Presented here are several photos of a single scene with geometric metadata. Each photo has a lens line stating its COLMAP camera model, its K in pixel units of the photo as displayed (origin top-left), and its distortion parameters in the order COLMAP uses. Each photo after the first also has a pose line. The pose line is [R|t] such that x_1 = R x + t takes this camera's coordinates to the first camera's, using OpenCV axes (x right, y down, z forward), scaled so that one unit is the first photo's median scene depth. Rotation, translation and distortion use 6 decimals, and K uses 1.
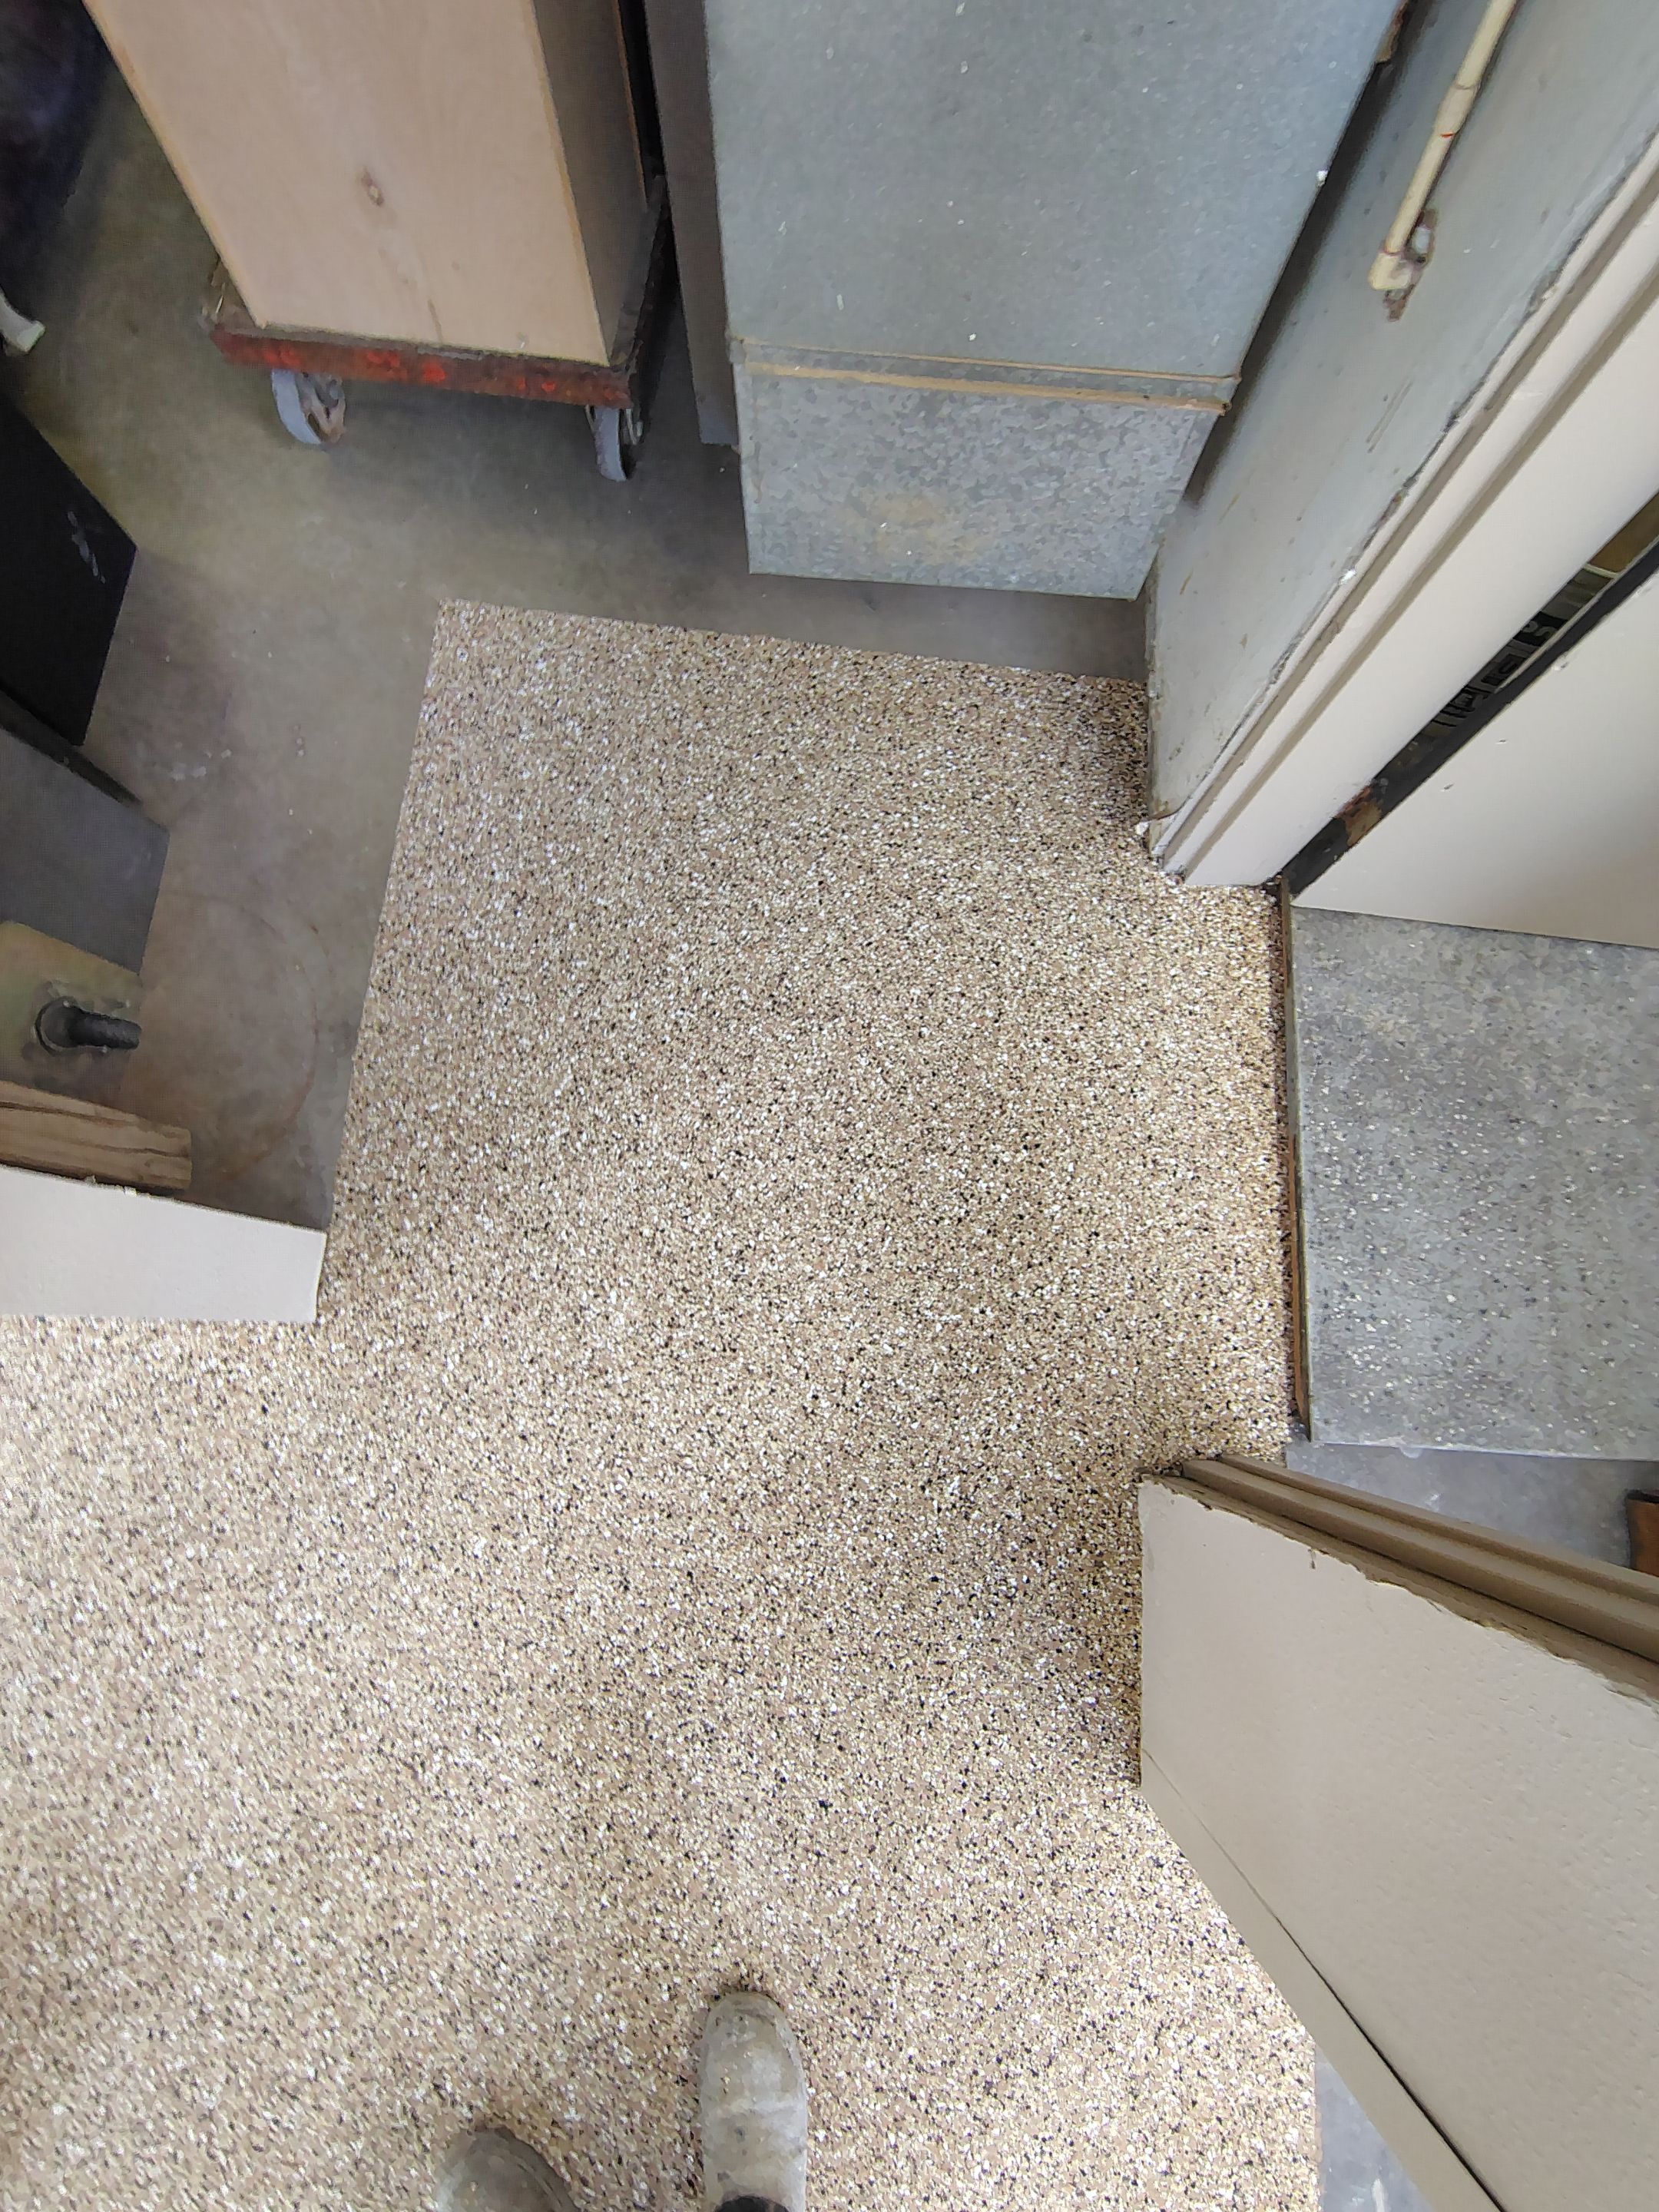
lens RADIAL K [[1016.8, 0, 829.5], [0, 1016.8, 1106.0], [0, 0, 1]] dist [-0.009292, 0.004591]
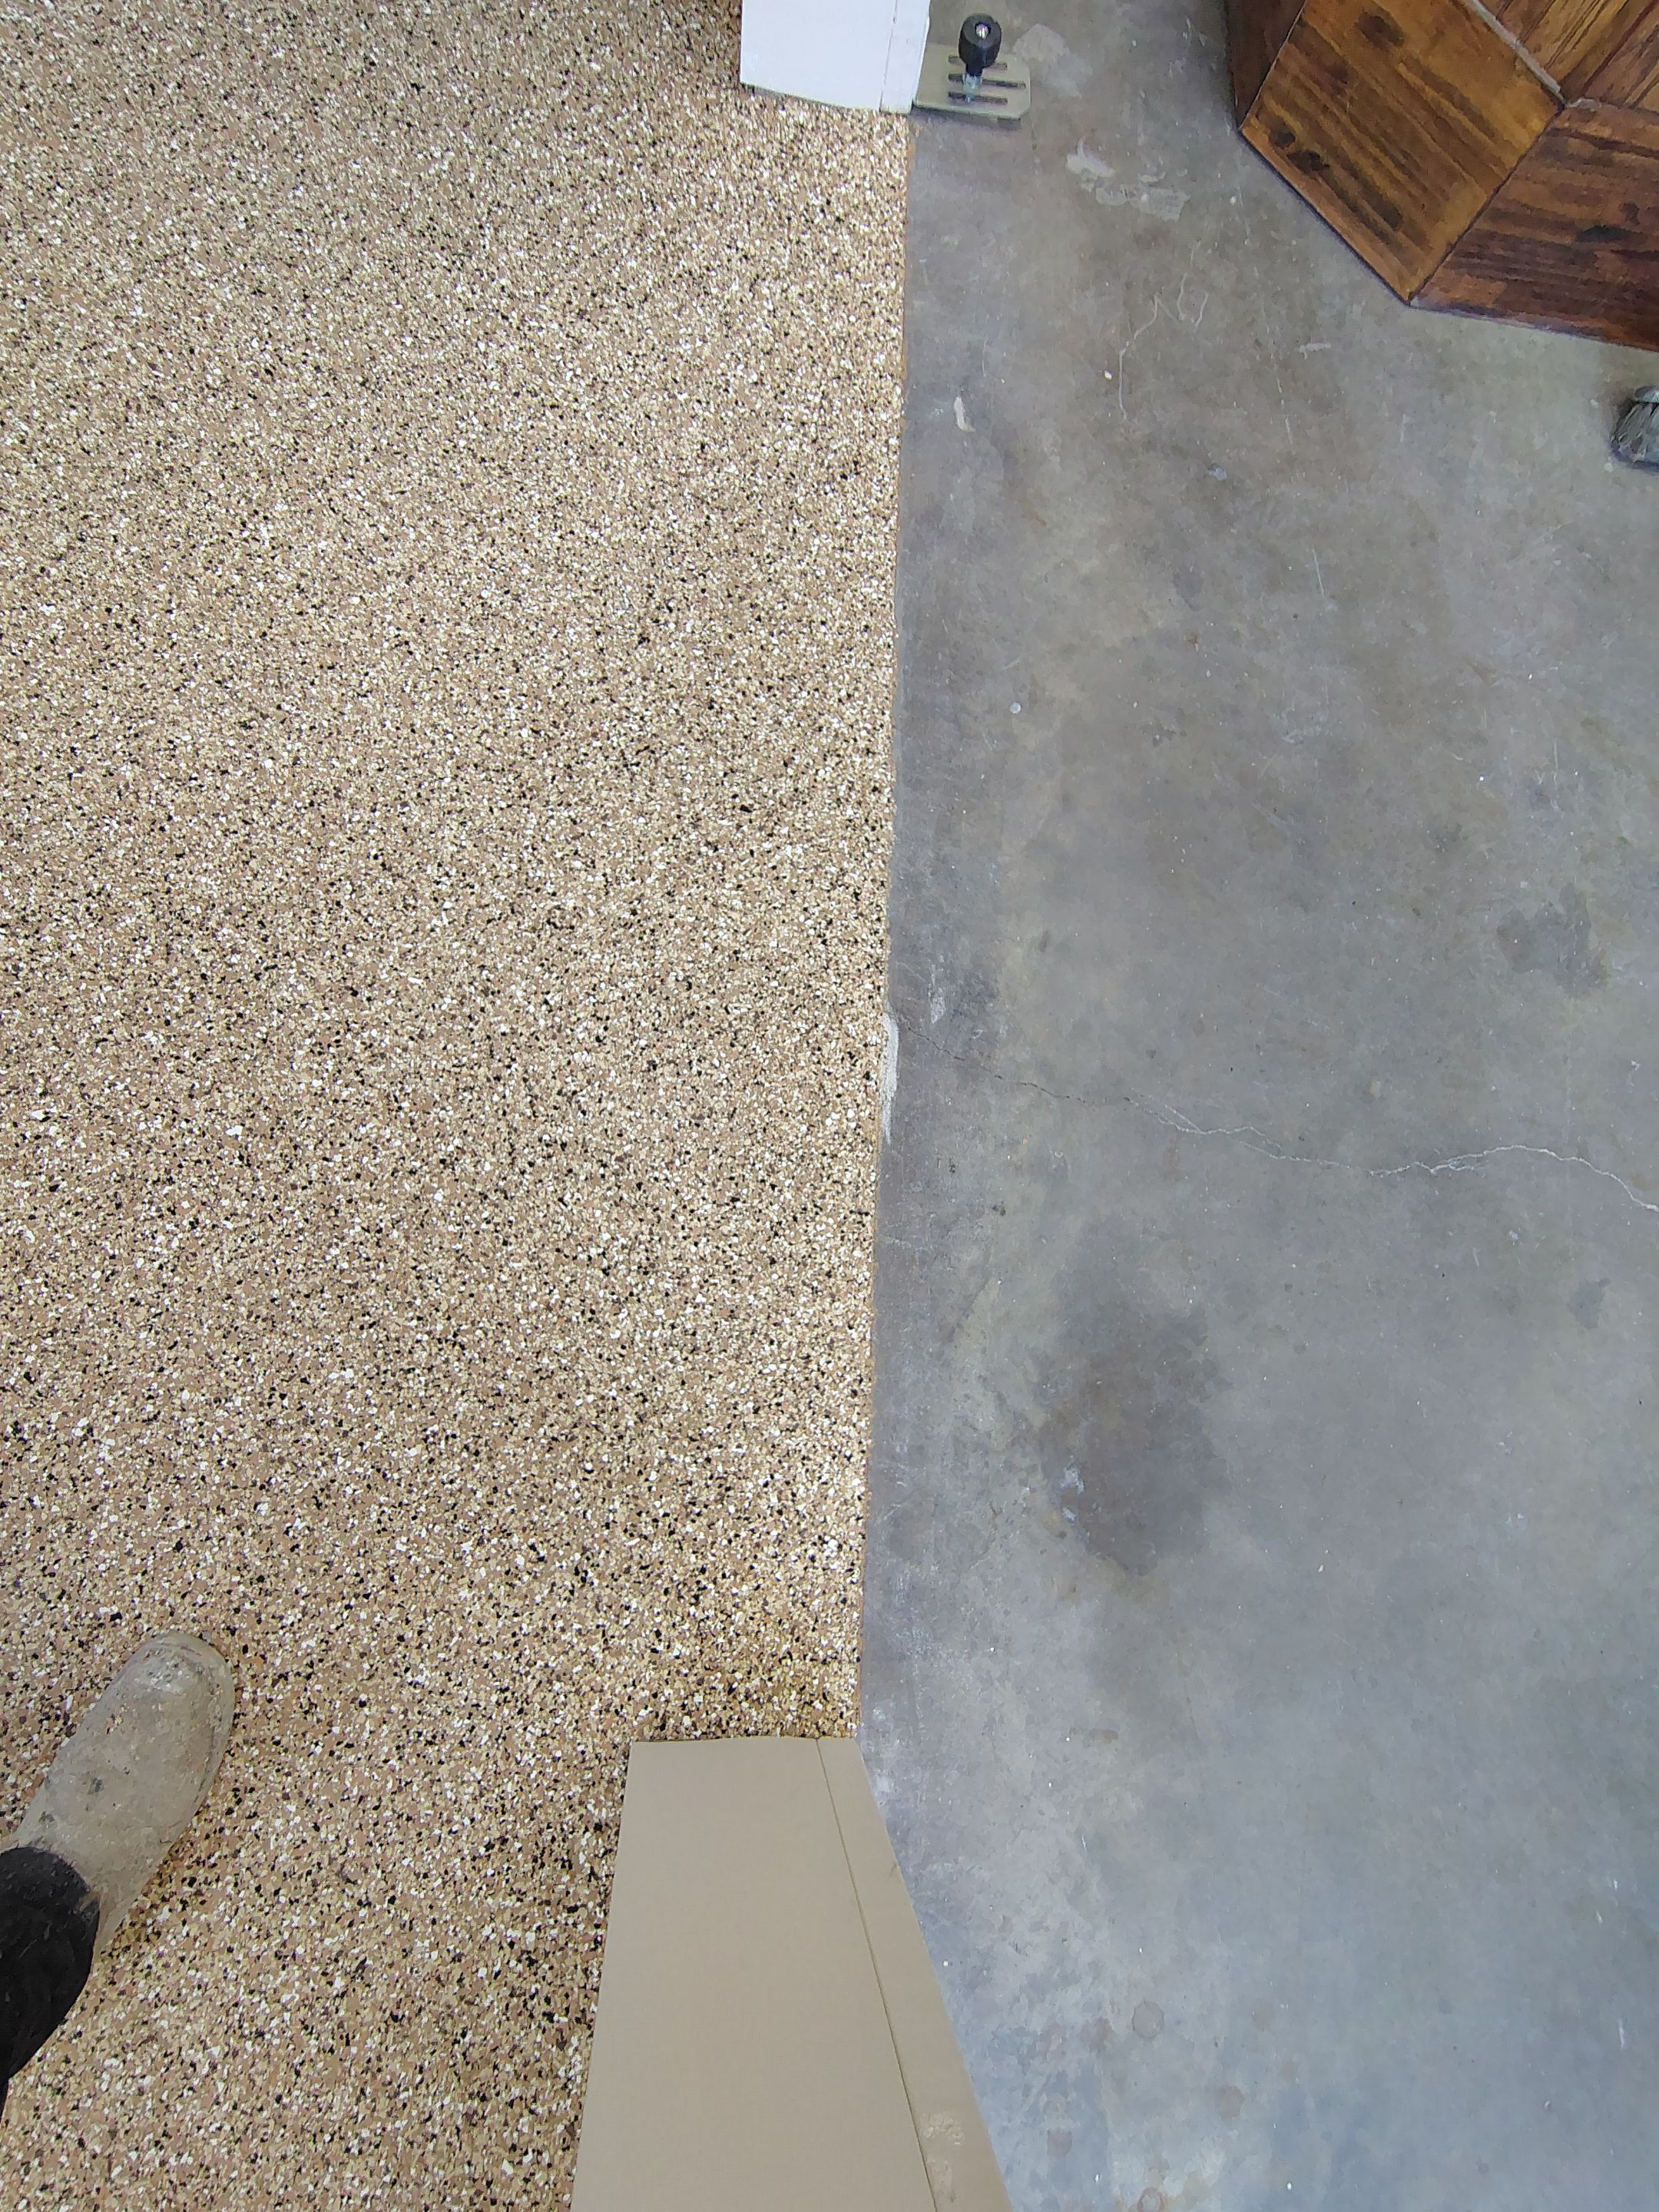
lens RADIAL K [[1016.8, 0, 829.5], [0, 1016.8, 1106.0], [0, 0, 1]] dist [-0.009292, 0.004591]
pose [[0.993614, -0.024614, 0.110117, 0.266367], [0.016793, 0.997306, 0.071401, 1.658777], [-0.111578, -0.069096, 0.991351, -0.072690]]
